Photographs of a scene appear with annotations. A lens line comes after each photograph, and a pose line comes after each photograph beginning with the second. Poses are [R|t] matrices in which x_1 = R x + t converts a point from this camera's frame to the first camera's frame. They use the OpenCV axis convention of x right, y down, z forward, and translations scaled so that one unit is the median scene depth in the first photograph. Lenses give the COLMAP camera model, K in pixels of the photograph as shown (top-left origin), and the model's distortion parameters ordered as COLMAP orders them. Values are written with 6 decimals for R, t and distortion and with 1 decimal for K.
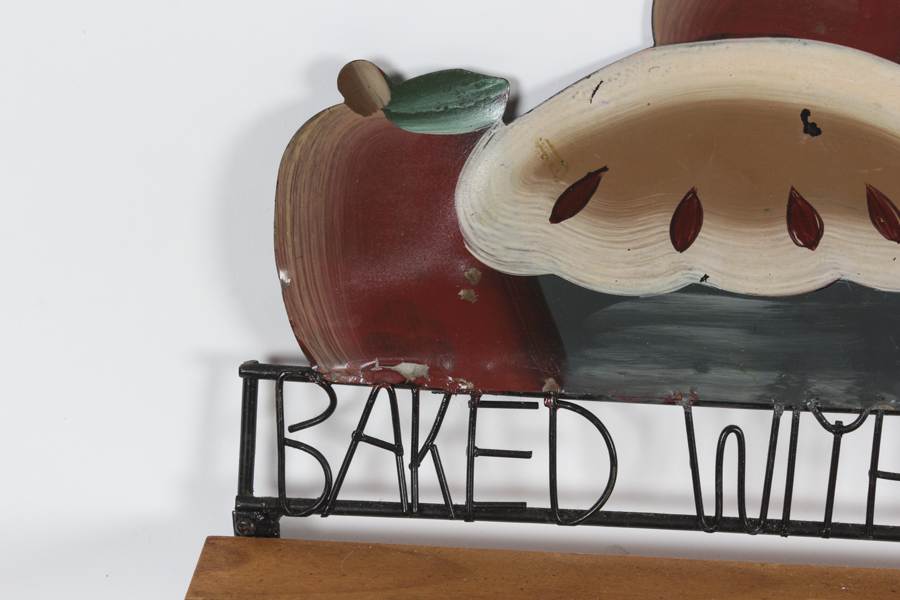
lens RADIAL K [[2085.9, 0, 453.9], [0, 2085.9, 294.1], [0, 0, 1]] dist [-0.009627, 0.000000]
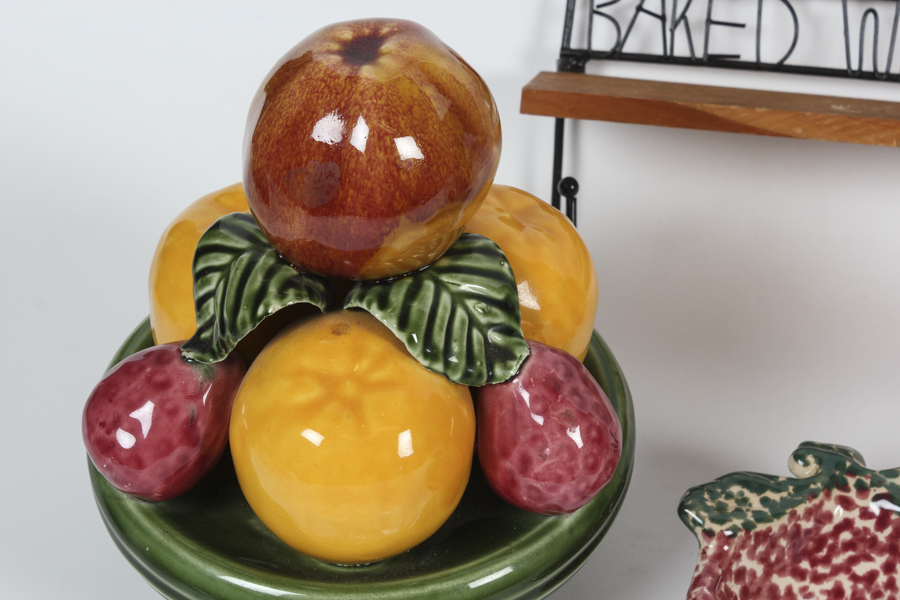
lens RADIAL K [[2085.9, 0, 449.3], [0, 2085.9, 300.2], [0, 0, 1]] dist [-0.009627, 0.000000]
pose [[0.994643, 0.065351, -0.080087, -0.049196], [-0.073812, 0.991439, -0.107704, 0.487991], [0.072363, 0.113039, 0.990952, -0.609497]]
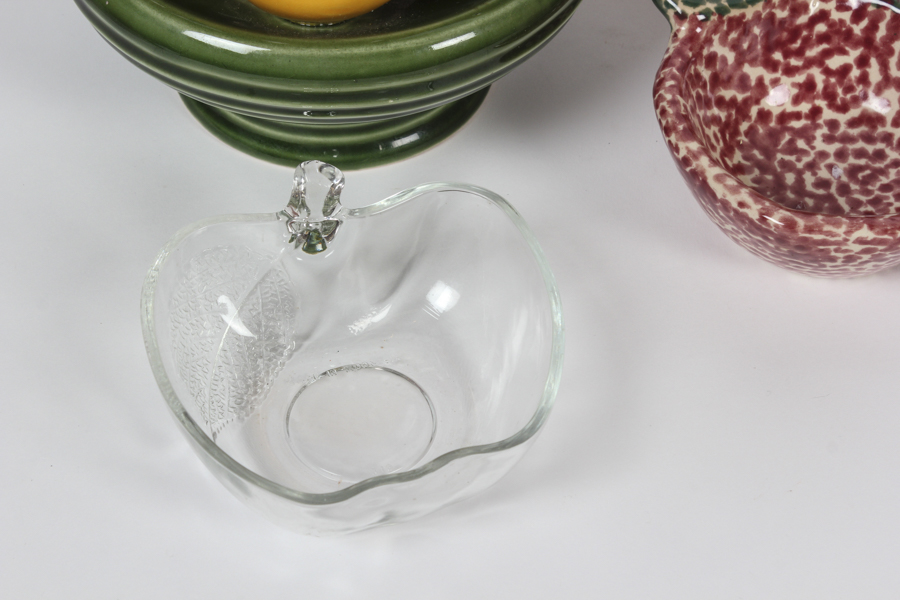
lens RADIAL K [[2085.9, 0, 447.9], [0, 2085.9, 299.9], [0, 0, 1]] dist [-0.009627, 0.000000]
pose [[0.992050, 0.106979, -0.066278, -0.020804], [-0.103689, 0.993289, 0.051246, 0.603933], [0.071315, -0.043966, 0.996484, -0.582583]]
